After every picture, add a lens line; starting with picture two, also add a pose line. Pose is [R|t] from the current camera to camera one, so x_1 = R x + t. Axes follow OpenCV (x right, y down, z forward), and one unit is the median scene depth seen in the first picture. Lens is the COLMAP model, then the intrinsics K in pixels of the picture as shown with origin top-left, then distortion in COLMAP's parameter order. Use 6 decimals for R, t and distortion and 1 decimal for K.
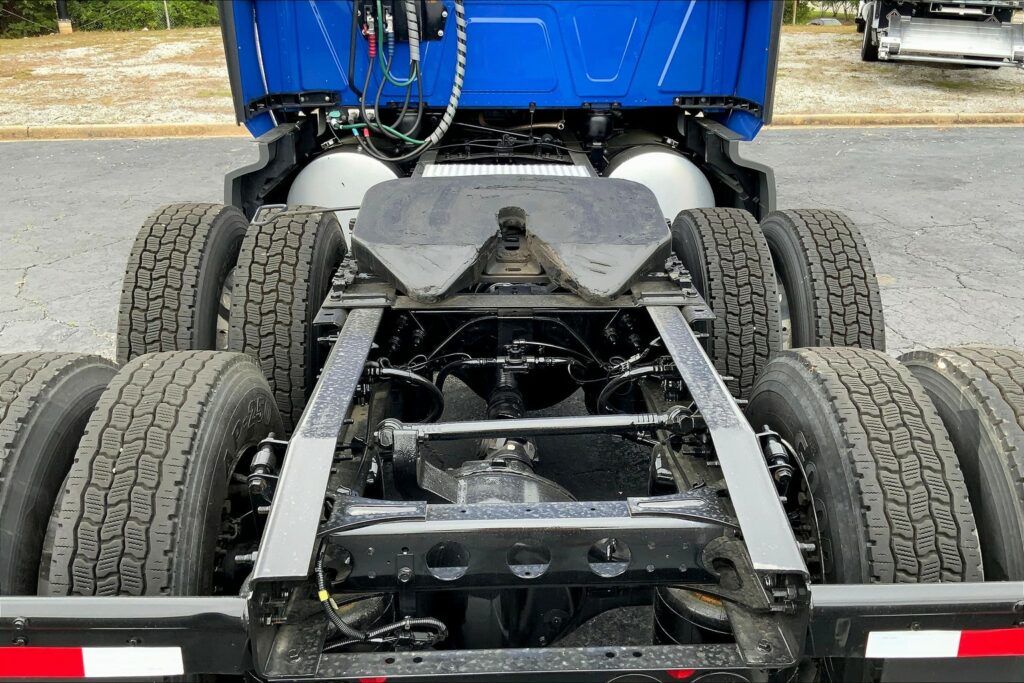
lens RADIAL K [[924.1, 0, 528.1], [0, 924.1, 307.3], [0, 0, 1]] dist [0.094739, -0.201437]
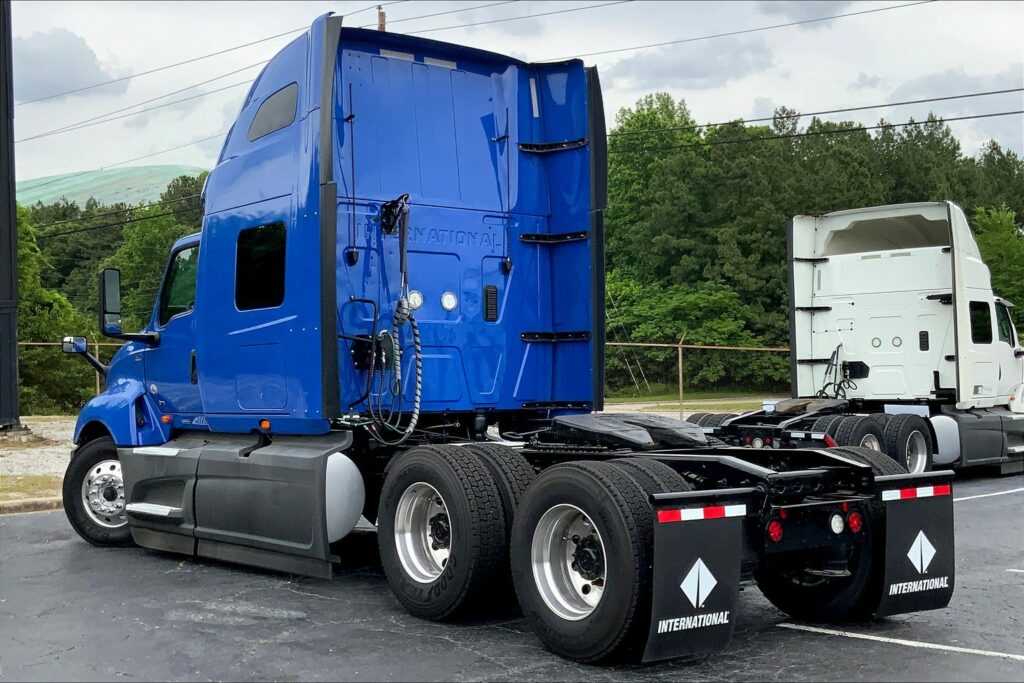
lens RADIAL K [[1237.4, 0, 424.8], [0, 1237.4, 341.5], [0, 0, 1]] dist [-0.030638, 0.034895]
pose [[0.860978, -0.001963, 0.508638, -0.465737], [0.181294, 0.935500, -0.303268, 0.123976], [-0.475236, 0.353320, 0.805801, -0.281354]]
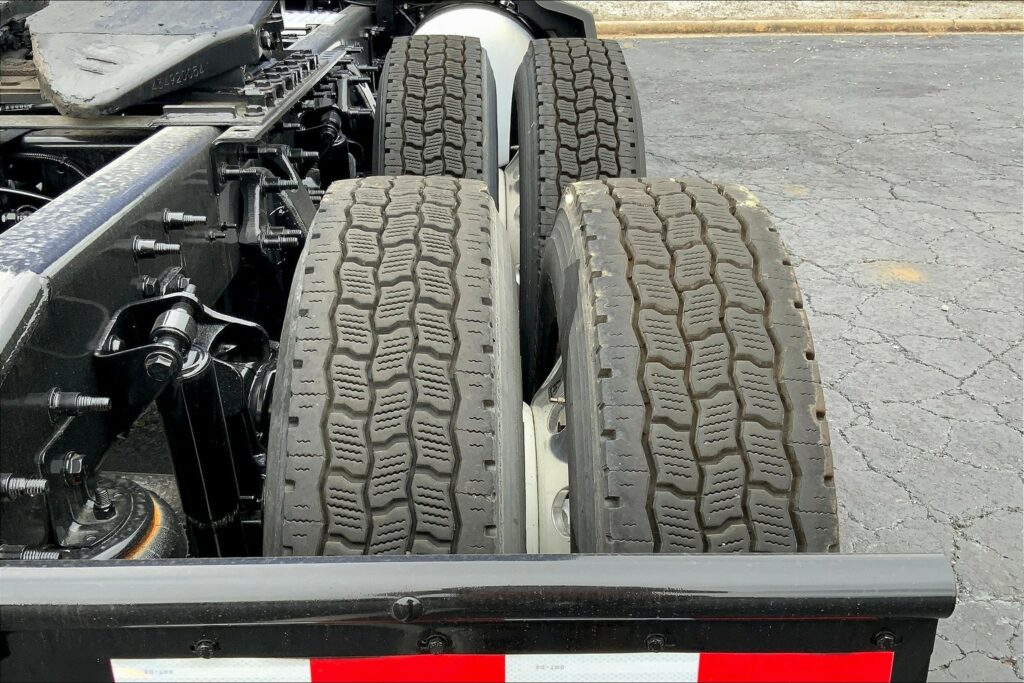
lens RADIAL K [[1025.3, 0, 480.1], [0, 1025.3, 337.8], [0, 0, 1]] dist [0.090295, -0.175174]
pose [[0.999878, -0.000002, -0.015645, 0.077870], [0.001099, 0.997540, 0.070096, 0.020415], [0.015607, -0.070105, 0.997418, 0.067635]]
